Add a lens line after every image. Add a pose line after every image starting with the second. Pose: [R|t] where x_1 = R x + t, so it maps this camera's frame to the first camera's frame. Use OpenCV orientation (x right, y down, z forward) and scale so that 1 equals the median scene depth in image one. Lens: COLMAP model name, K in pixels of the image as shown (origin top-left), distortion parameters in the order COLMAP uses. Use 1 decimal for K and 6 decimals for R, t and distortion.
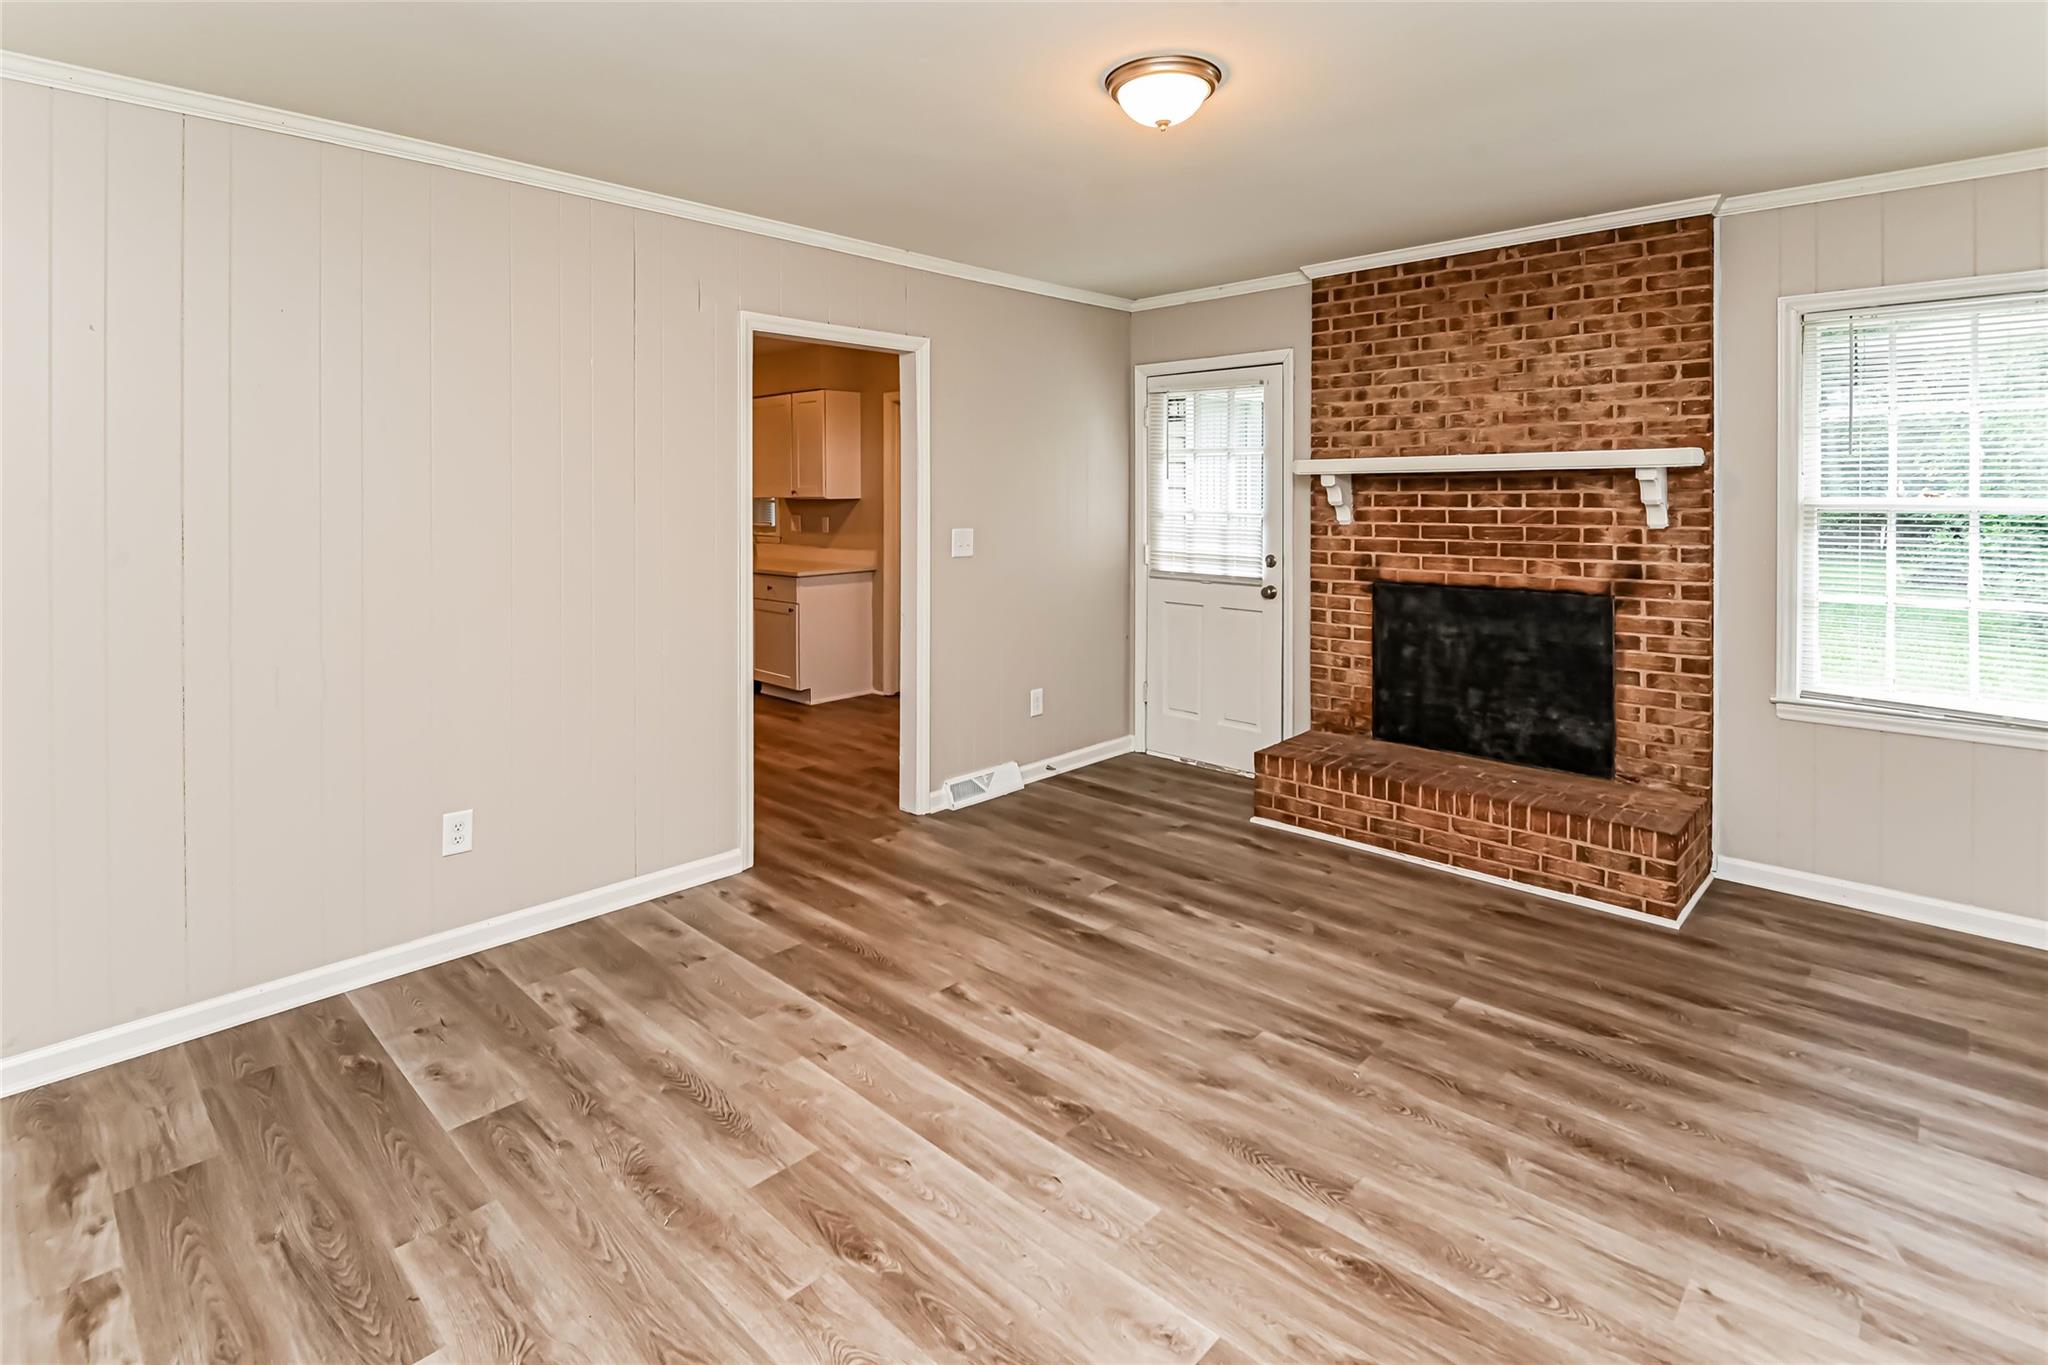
lens RADIAL K [[974.3, 0, 1015.9], [0, 974.3, 682.7], [0, 0, 1]] dist [-0.017671, -0.002587]
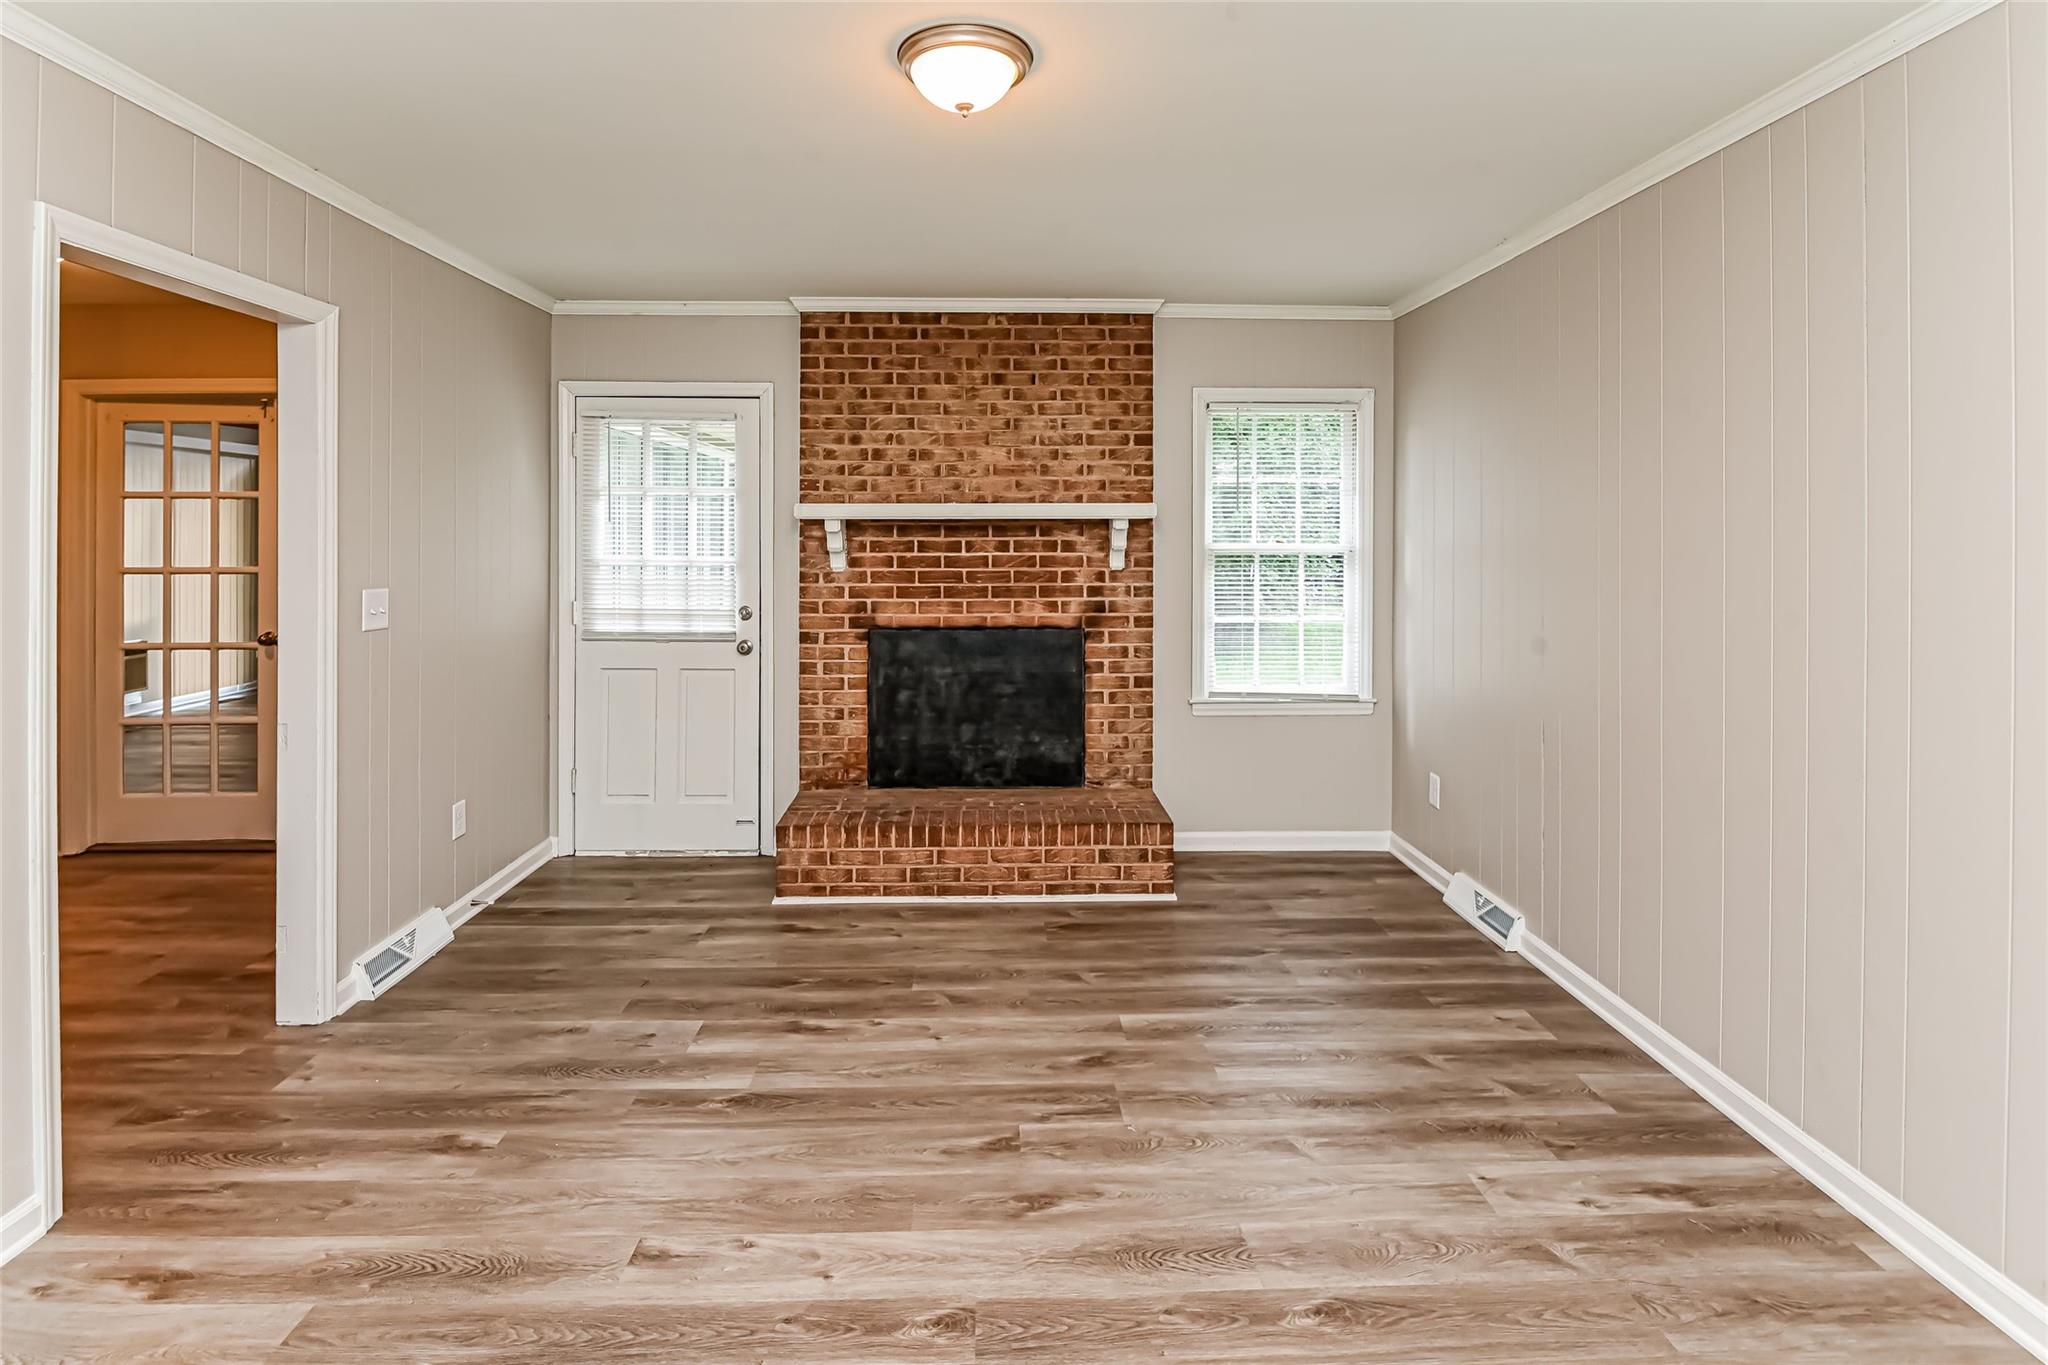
lens RADIAL K [[974.3, 0, 1026.1], [0, 974.3, 682.9], [0, 0, 1]] dist [-0.017671, -0.002587]
pose [[0.697467, -0.099914, 0.709618, -0.256762], [0.129719, 0.991477, 0.012102, -0.047898], [-0.704779, 0.083610, 0.704483, 0.231437]]
